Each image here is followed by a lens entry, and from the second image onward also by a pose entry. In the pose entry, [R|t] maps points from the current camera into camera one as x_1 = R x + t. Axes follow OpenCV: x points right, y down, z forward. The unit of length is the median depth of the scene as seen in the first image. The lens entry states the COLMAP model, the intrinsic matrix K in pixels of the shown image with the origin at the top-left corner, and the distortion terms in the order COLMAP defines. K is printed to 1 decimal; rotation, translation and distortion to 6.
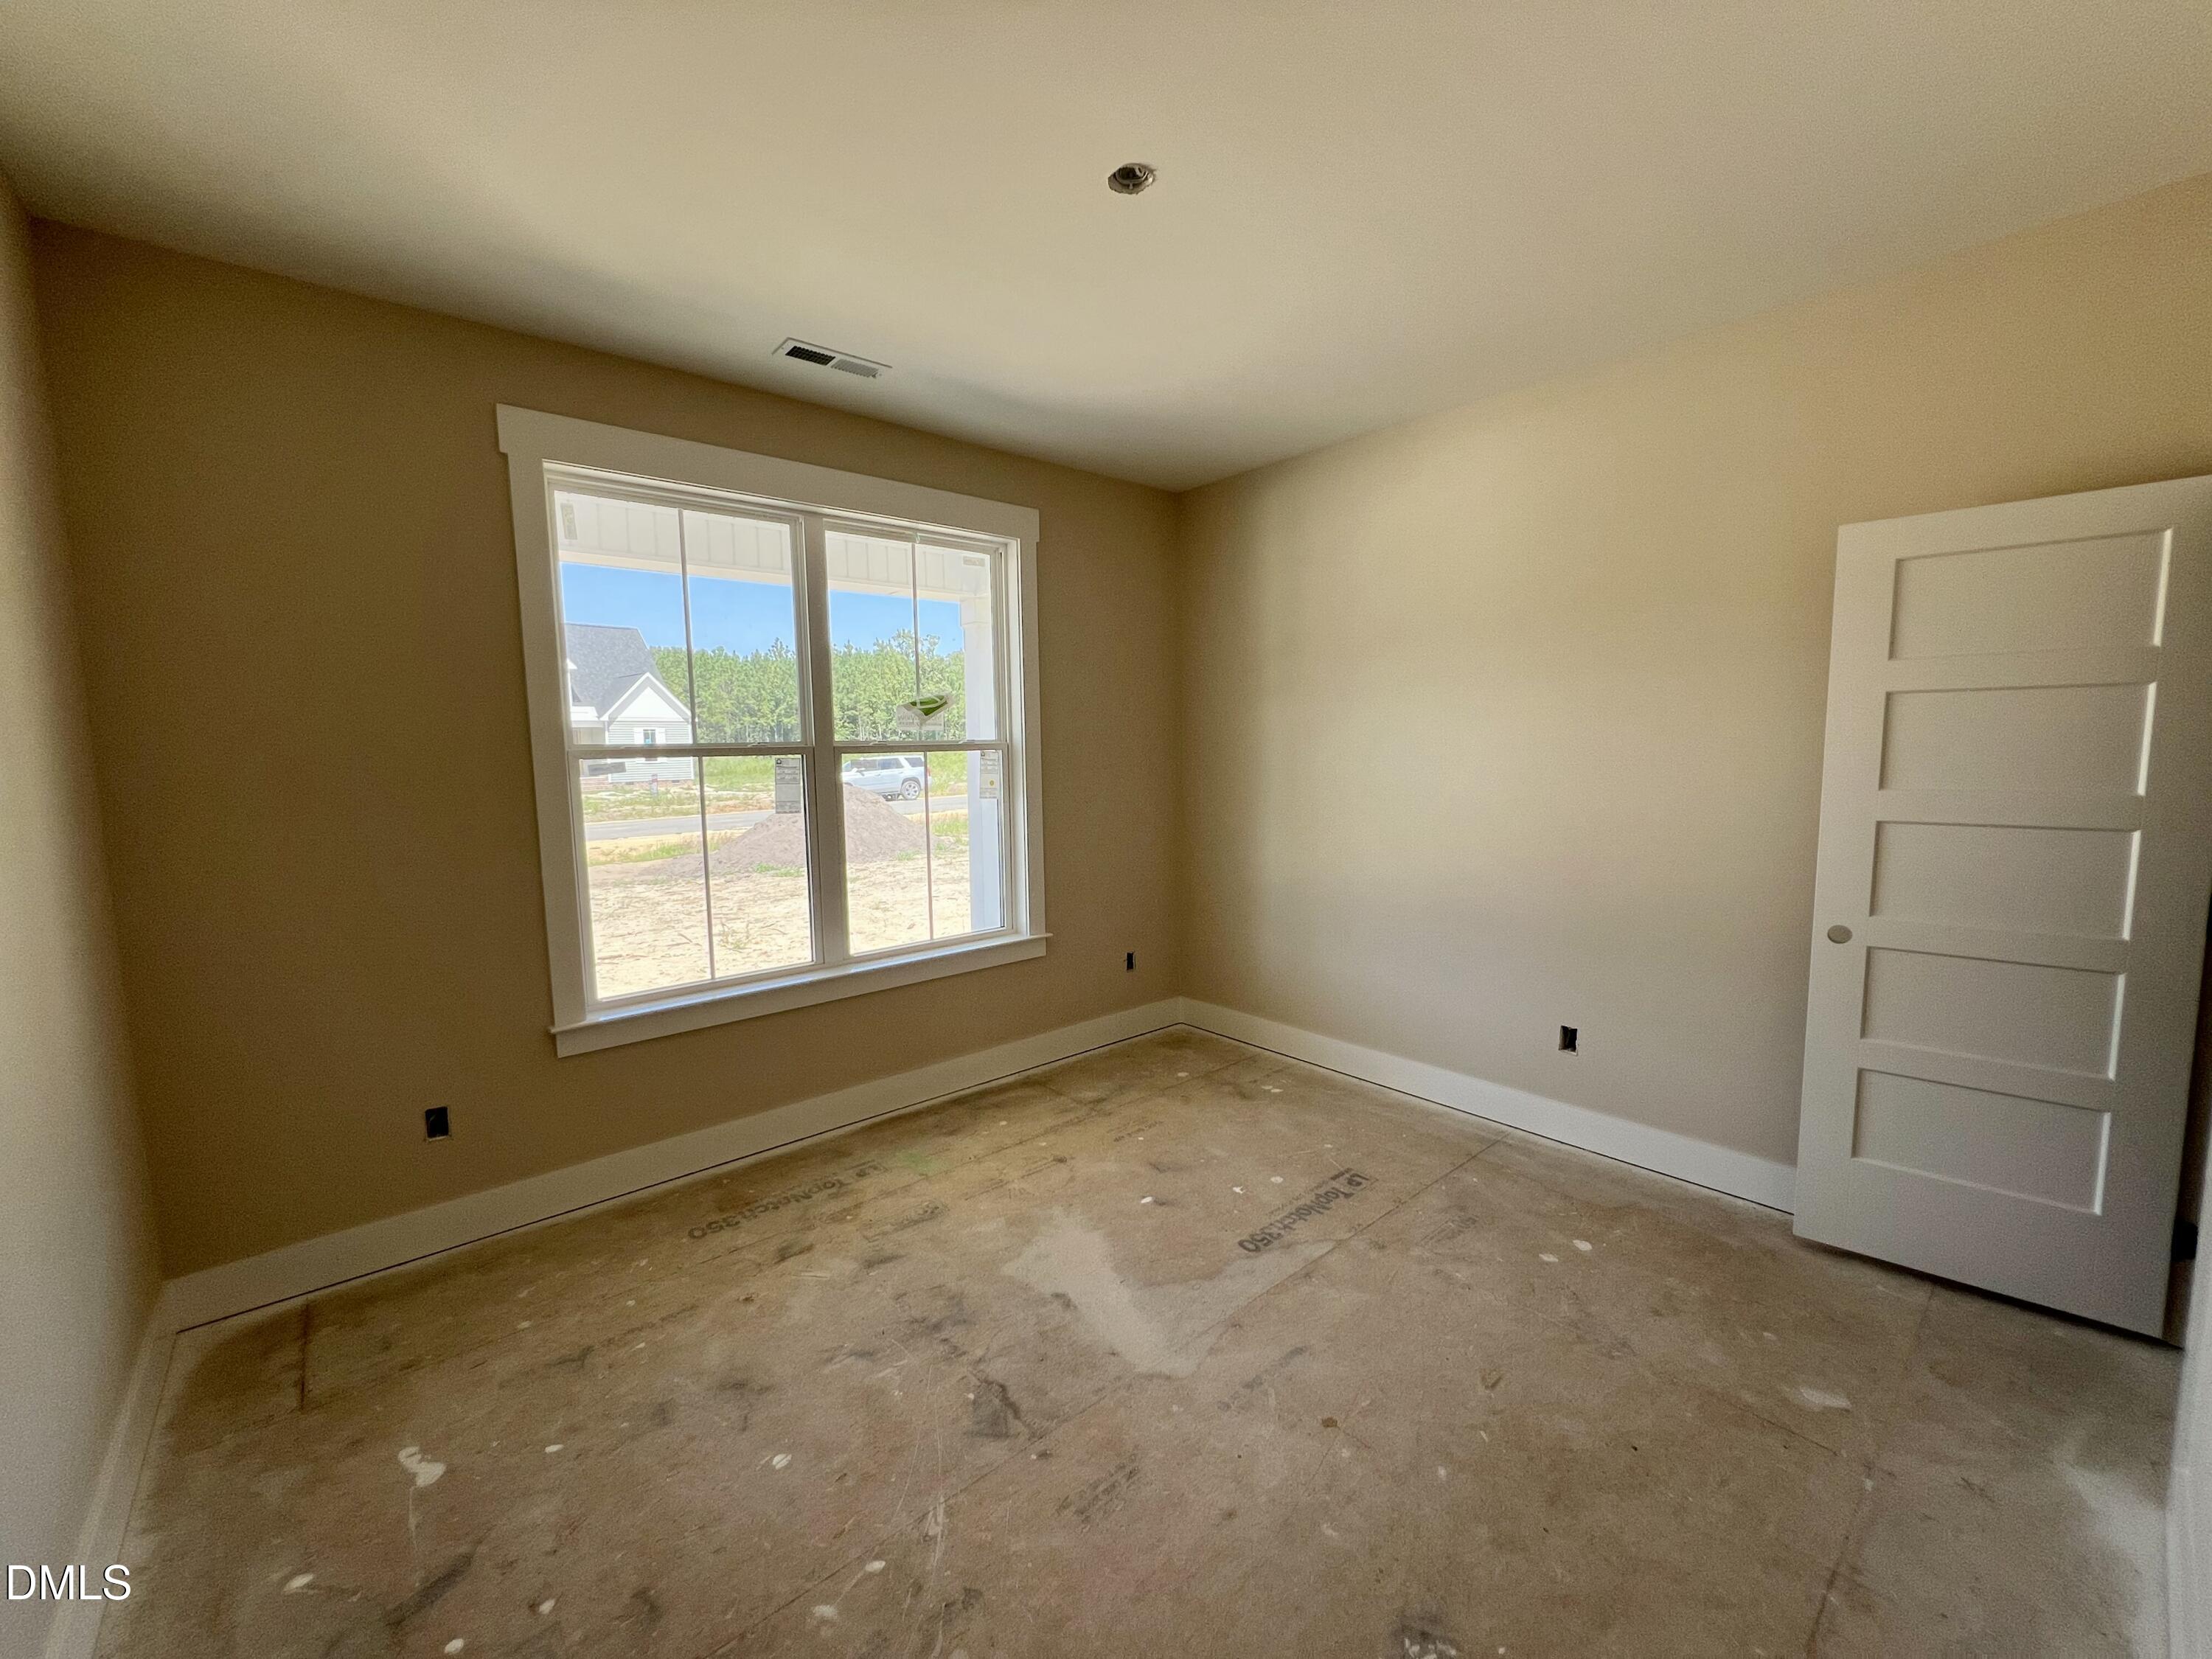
lens RADIAL K [[887.3, 0, 1096.2], [0, 887.3, 832.0], [0, 0, 1]] dist [0.000429, 0.000404]
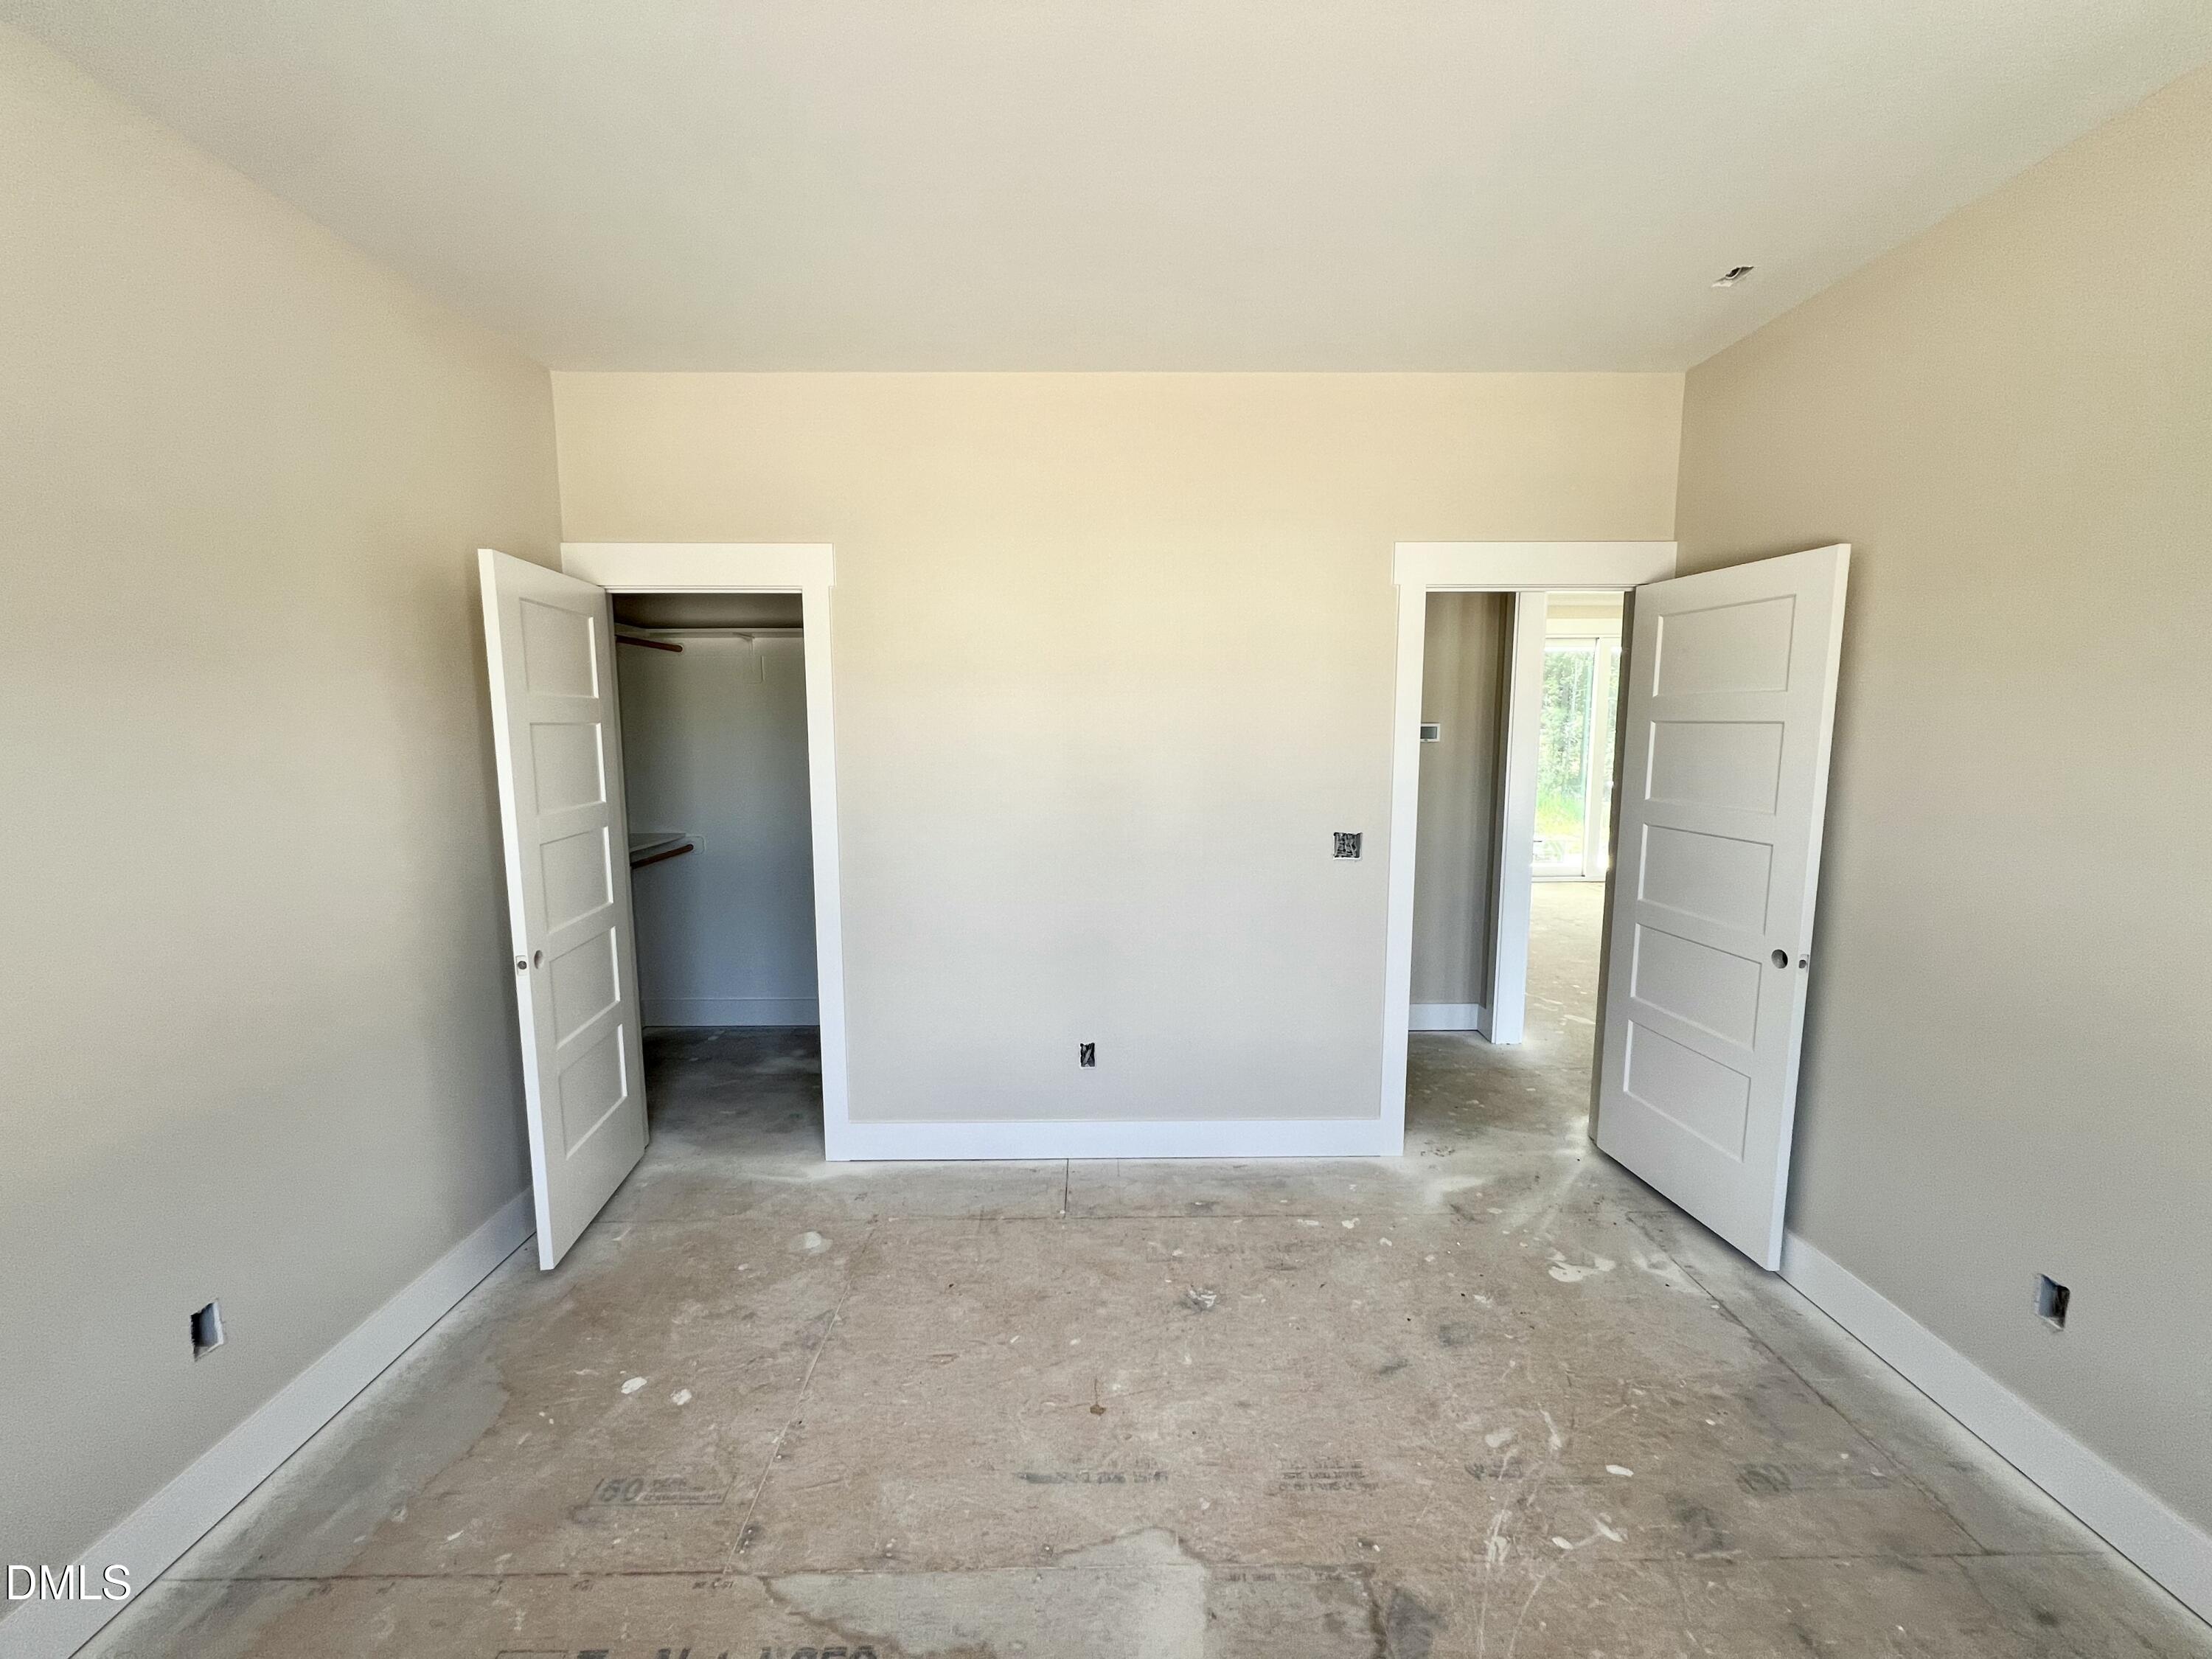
lens RADIAL K [[891.3, 0, 1093.6], [0, 891.3, 838.1], [0, 0, 1]] dist [0.024599, -0.000073]
pose [[-0.762563, -0.070125, 0.643101, -0.366768], [0.074478, 0.977981, 0.194954, -0.213429], [-0.642612, 0.196562, -0.740549, 1.588794]]
